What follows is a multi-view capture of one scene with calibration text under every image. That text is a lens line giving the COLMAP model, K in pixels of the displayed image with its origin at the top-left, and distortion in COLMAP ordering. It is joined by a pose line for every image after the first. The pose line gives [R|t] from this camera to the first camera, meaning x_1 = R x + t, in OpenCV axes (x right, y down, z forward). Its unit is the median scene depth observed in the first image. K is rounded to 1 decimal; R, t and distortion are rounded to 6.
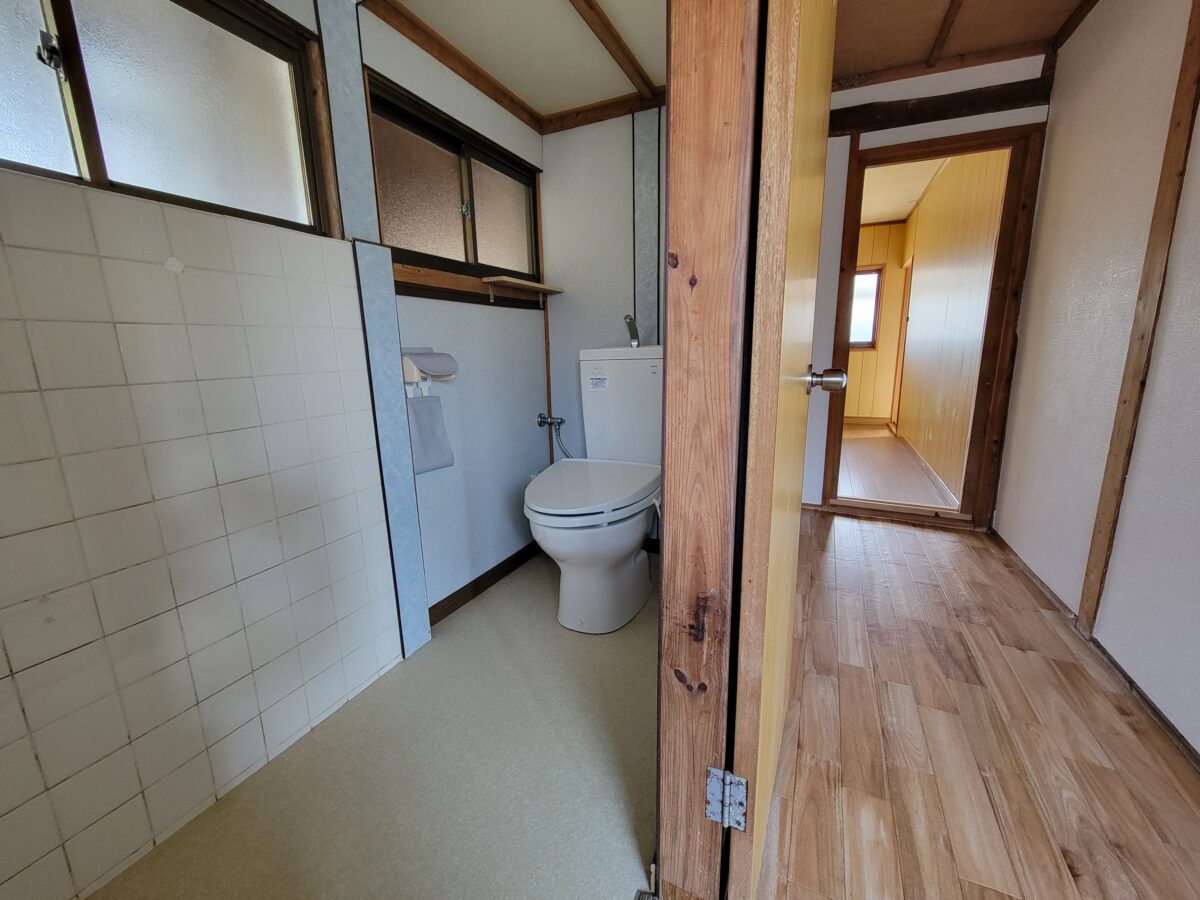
lens RADIAL K [[487.6, 0, 597.4], [0, 487.6, 447.1], [0, 0, 1]] dist [0.002936, -0.001179]
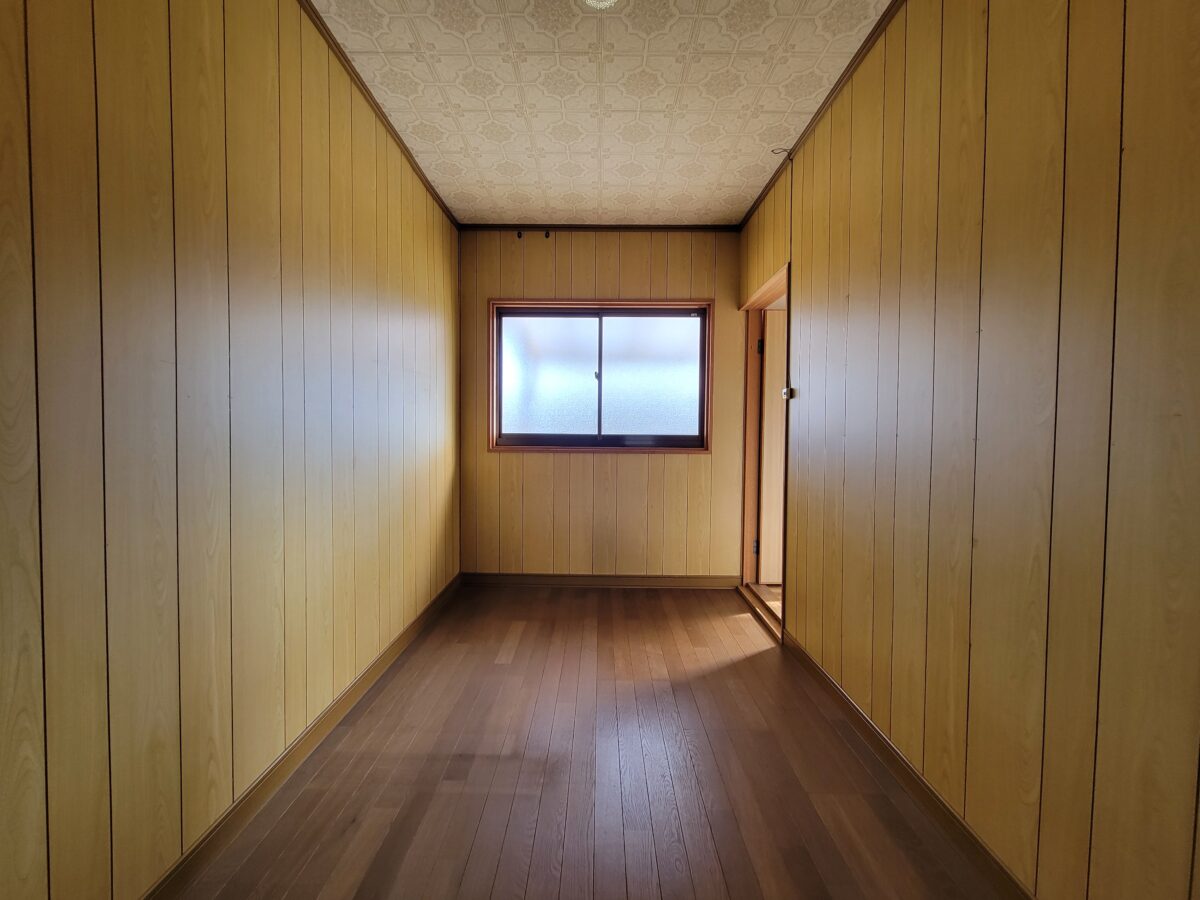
lens RADIAL K [[487.6, 0, 597.4], [0, 487.6, 447.1], [0, 0, 1]] dist [0.002936, -0.001179]
pose [[0.910134, 0.019664, 0.413847, 0.238891], [0.054991, 0.984302, -0.167705, -0.121737], [-0.410648, 0.175391, 0.894766, 0.574198]]
